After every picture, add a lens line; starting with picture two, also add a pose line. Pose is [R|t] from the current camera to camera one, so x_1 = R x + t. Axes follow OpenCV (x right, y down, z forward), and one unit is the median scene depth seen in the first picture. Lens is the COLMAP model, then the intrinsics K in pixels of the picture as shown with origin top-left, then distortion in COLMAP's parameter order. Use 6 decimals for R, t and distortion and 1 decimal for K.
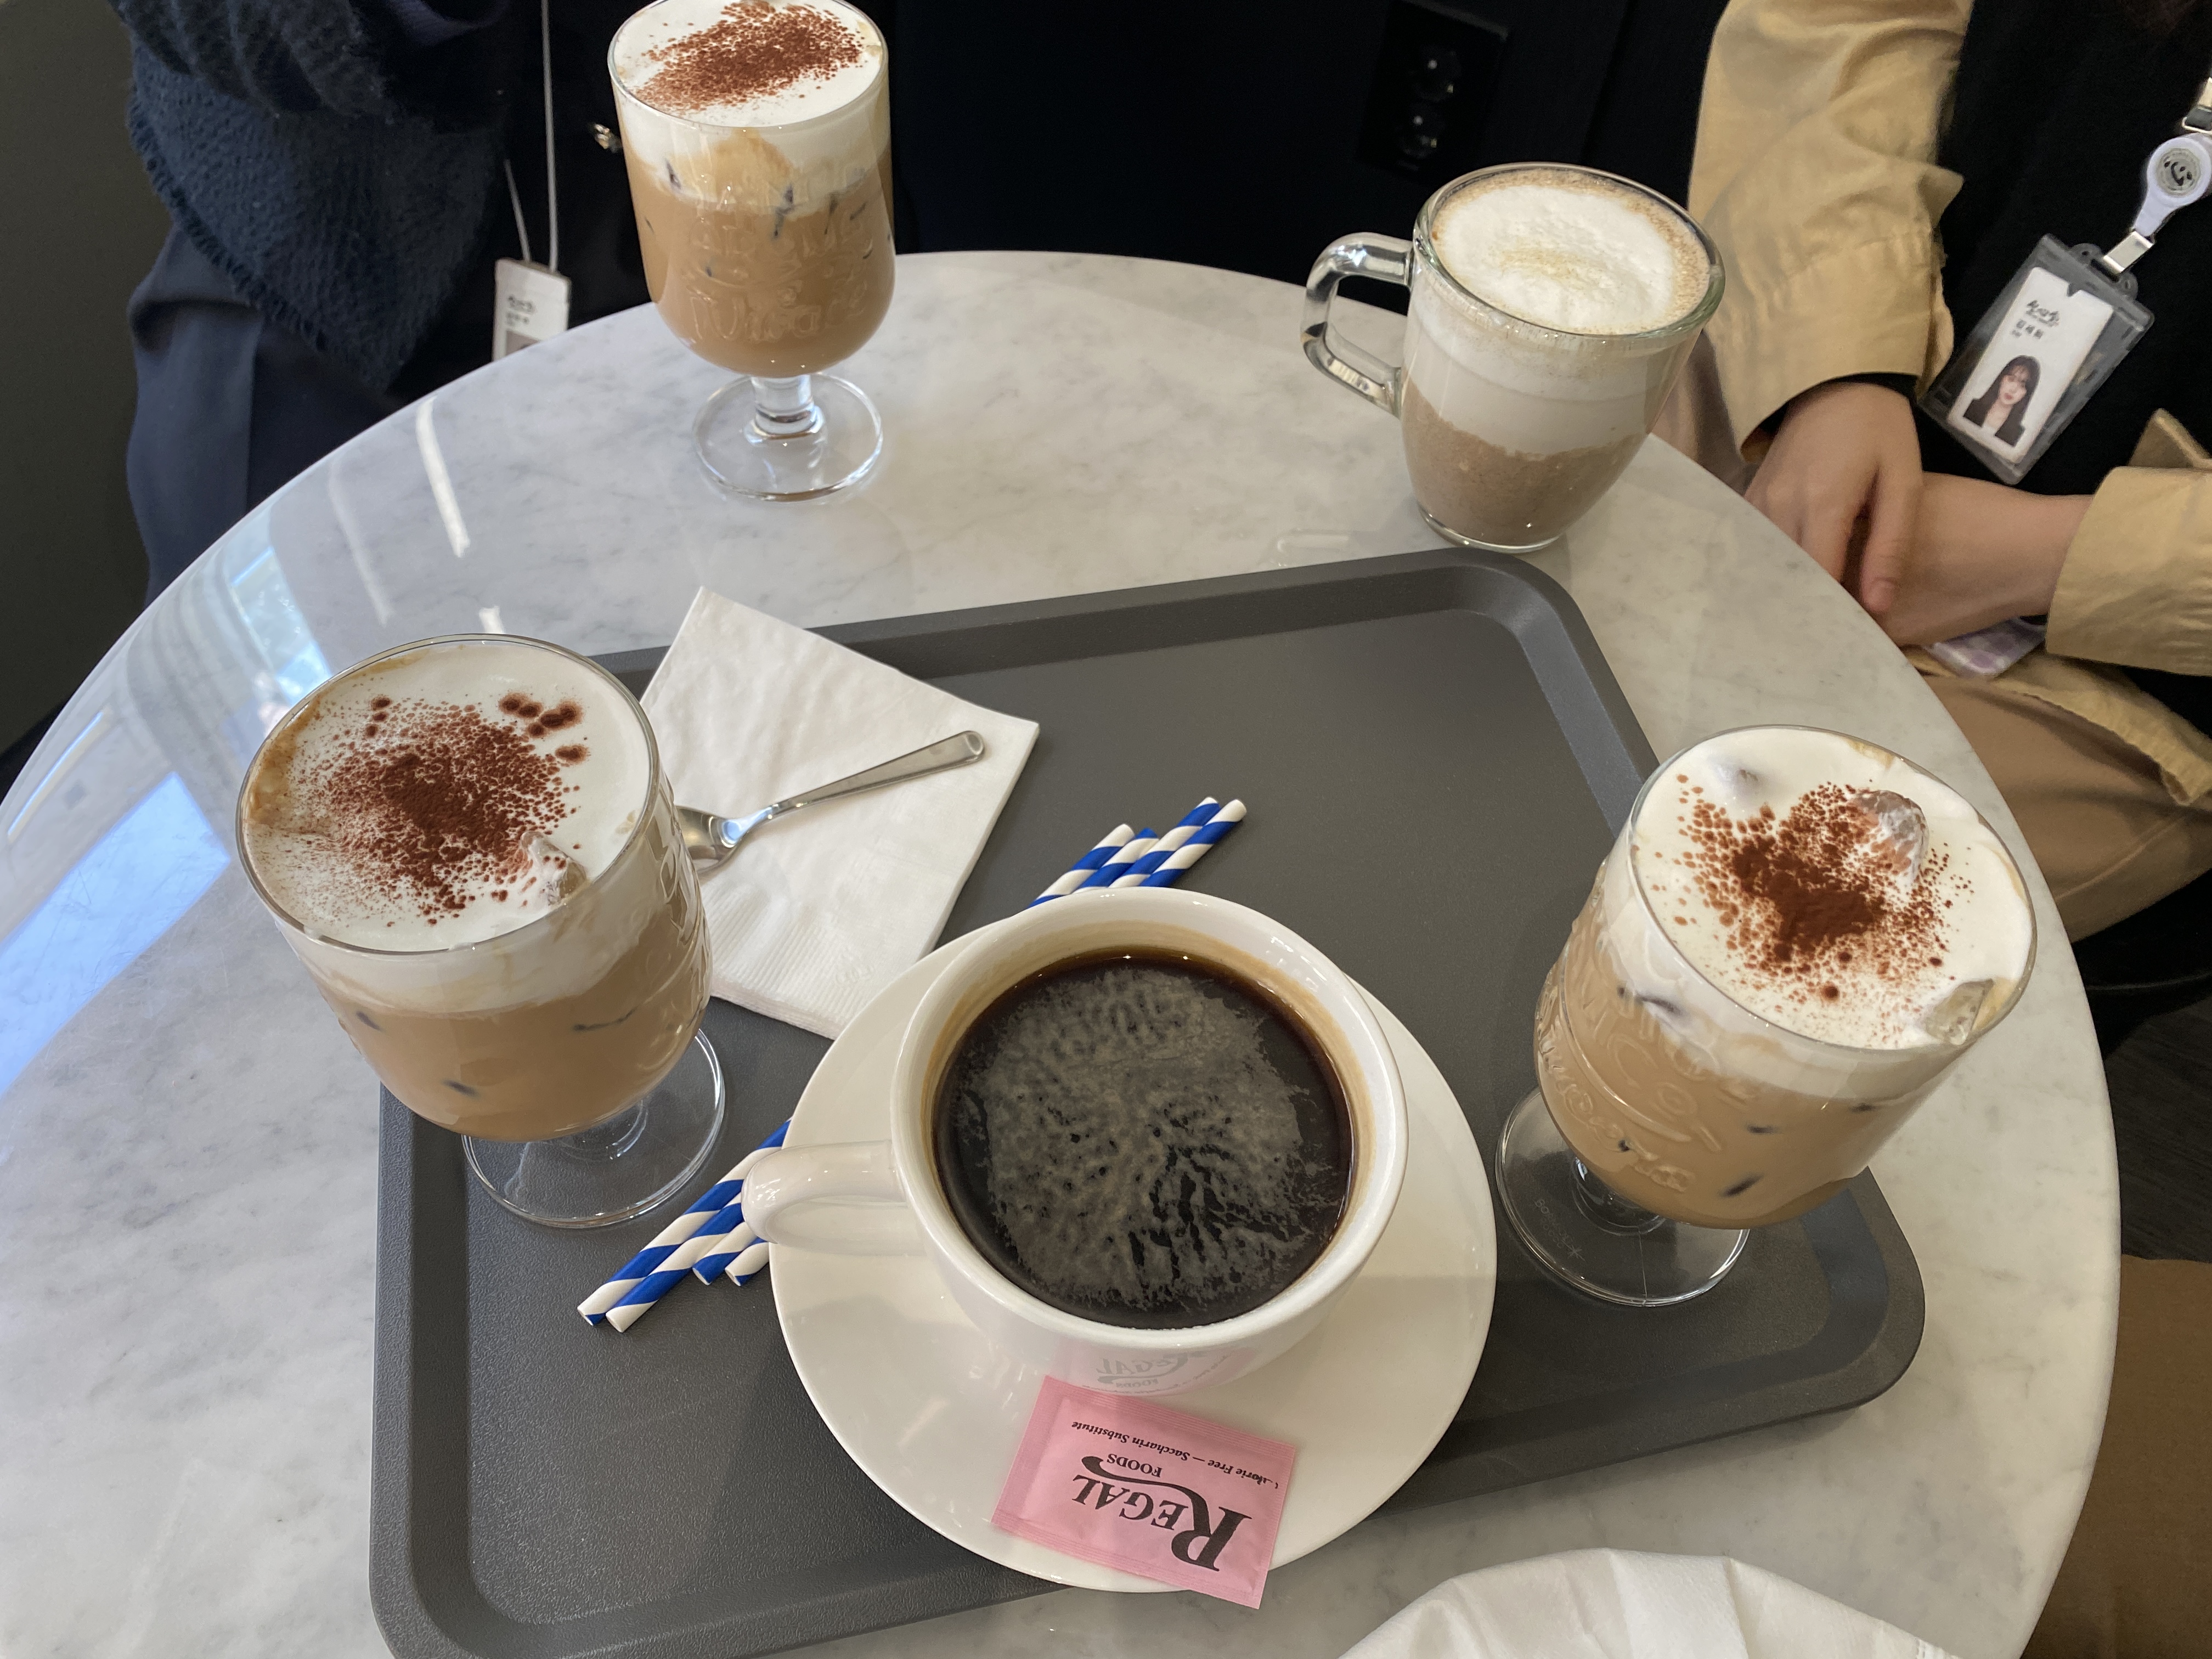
lens RADIAL K [[1685.0, 0, 1101.0], [0, 1685.0, 828.7], [0, 0, 1]] dist [0.008719, -0.023144]
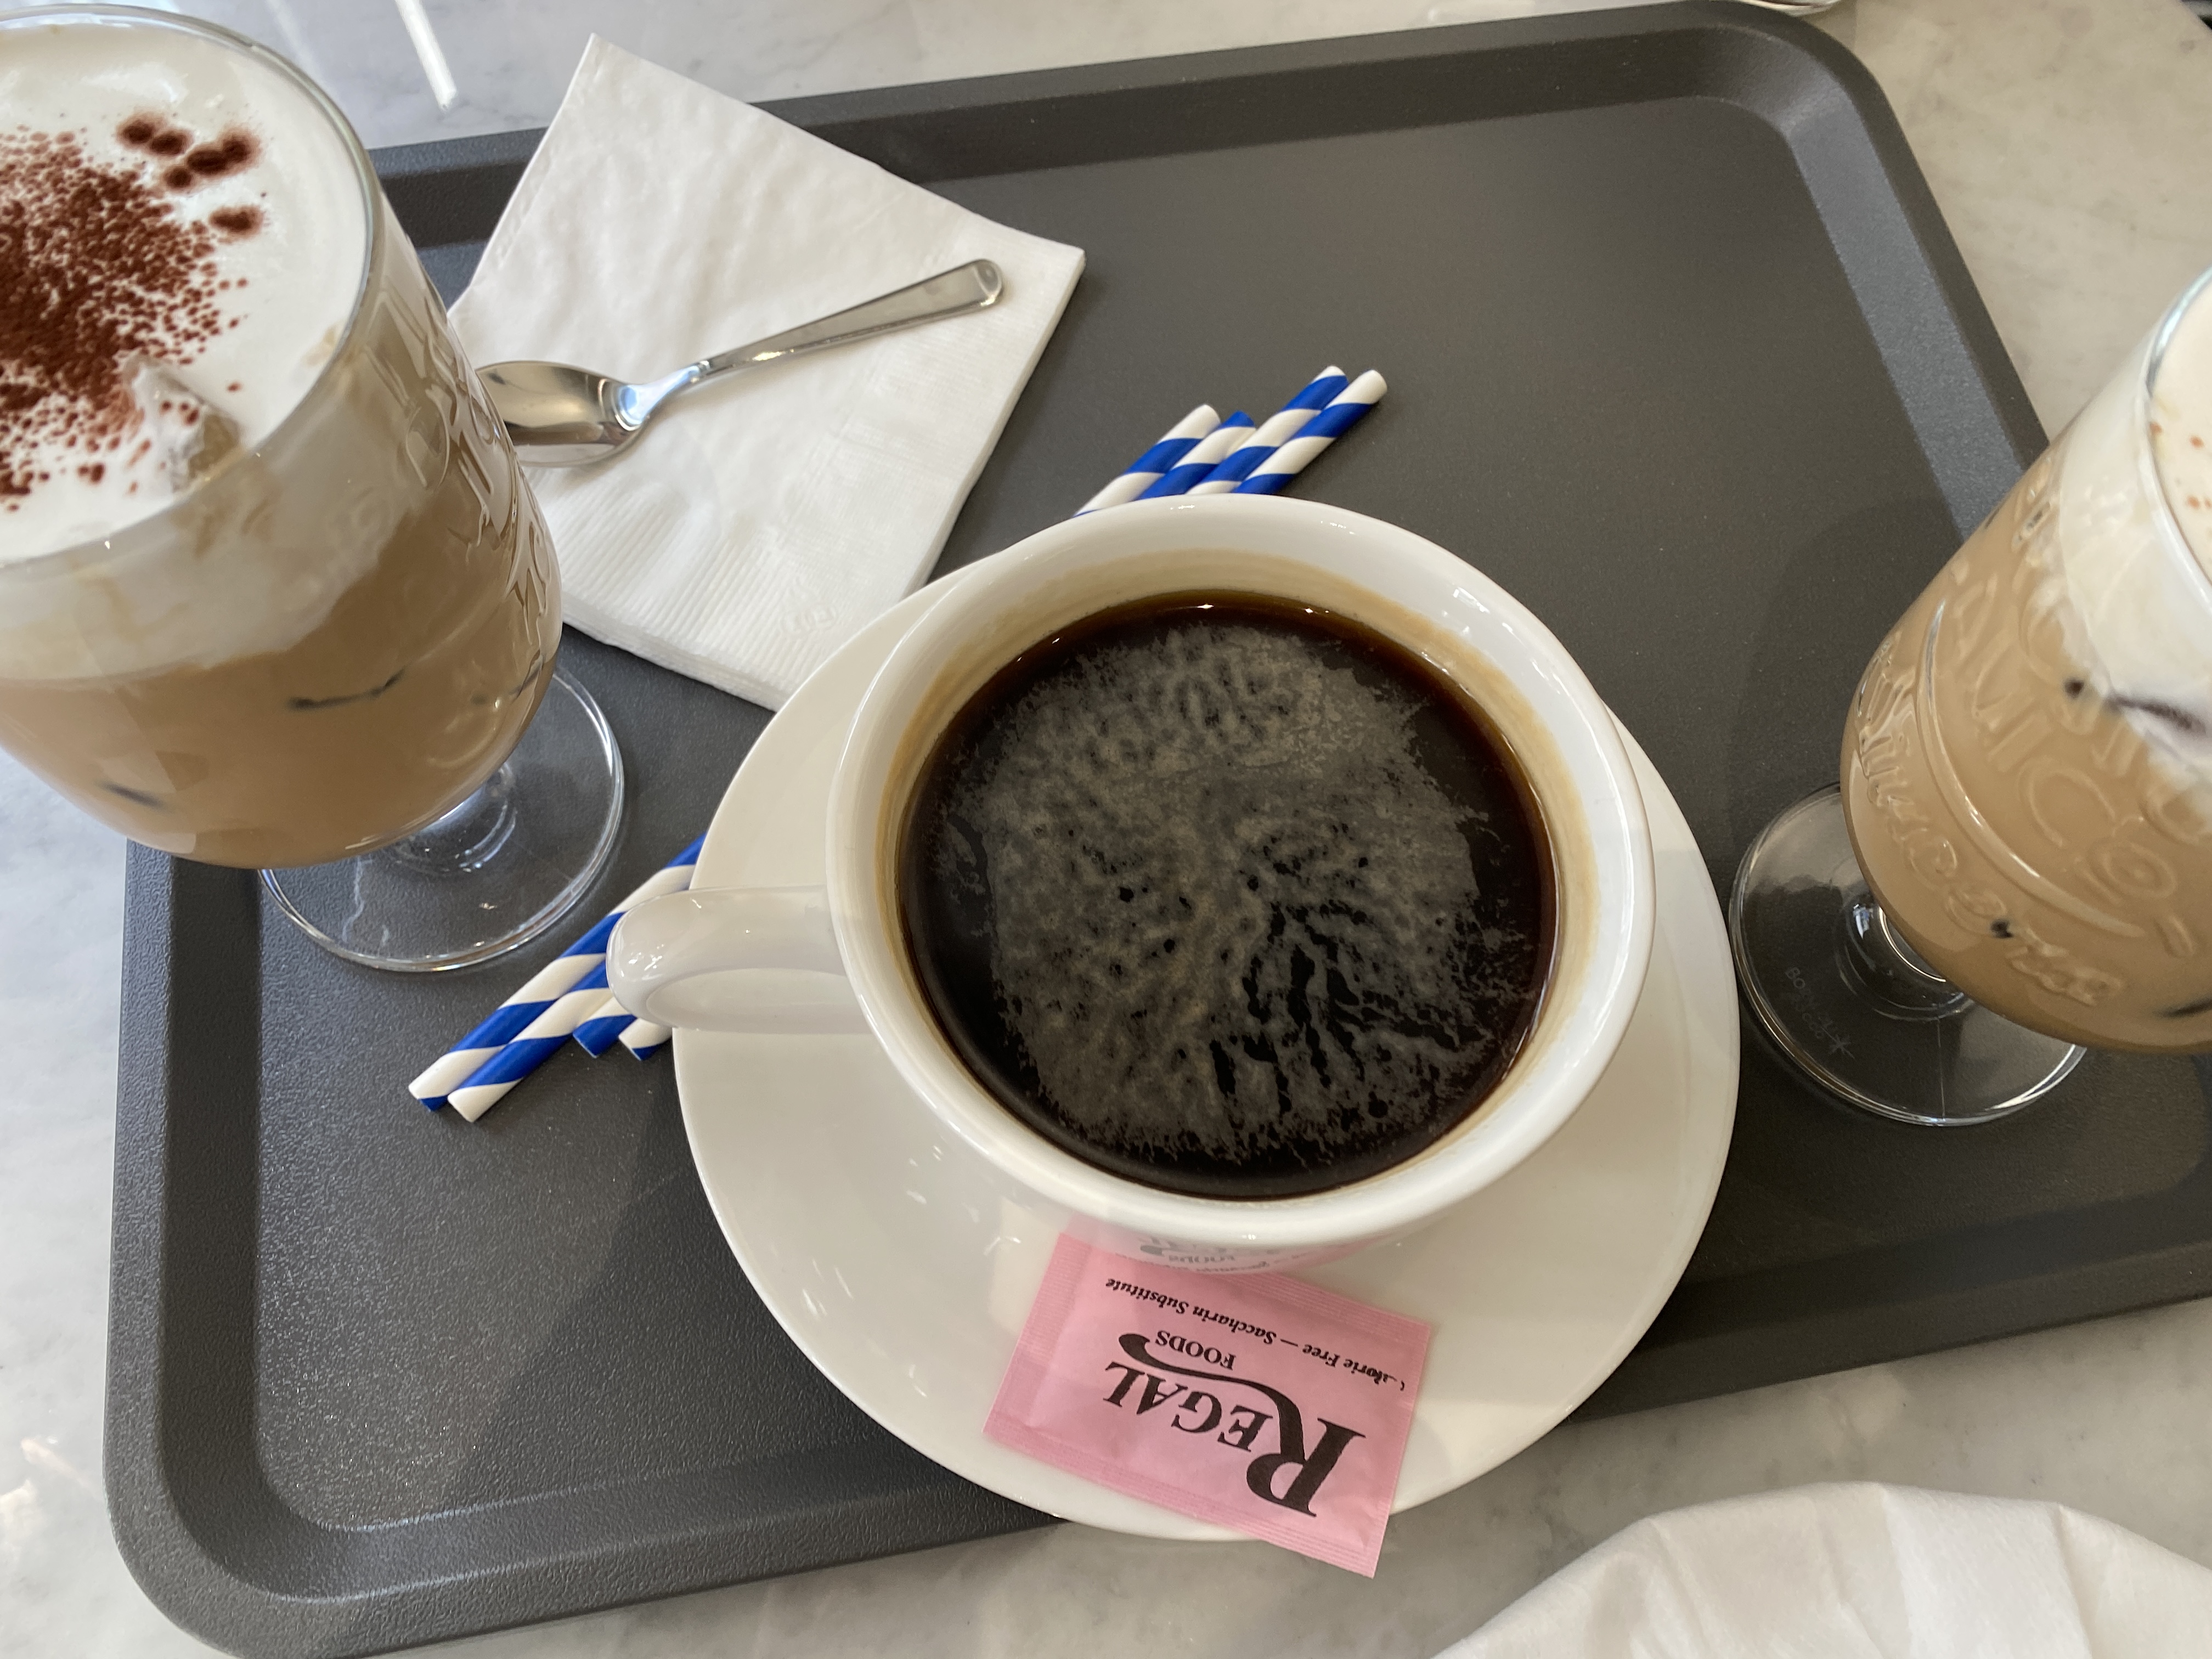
lens RADIAL K [[1685.0, 0, 1068.9], [0, 1685.0, 839.4], [0, 0, 1]] dist [0.008719, -0.023144]
pose [[0.998380, 0.029596, -0.048594, -0.004446], [-0.018047, 0.974687, 0.222843, 0.022828], [0.053959, -0.221605, 0.973643, 0.370795]]
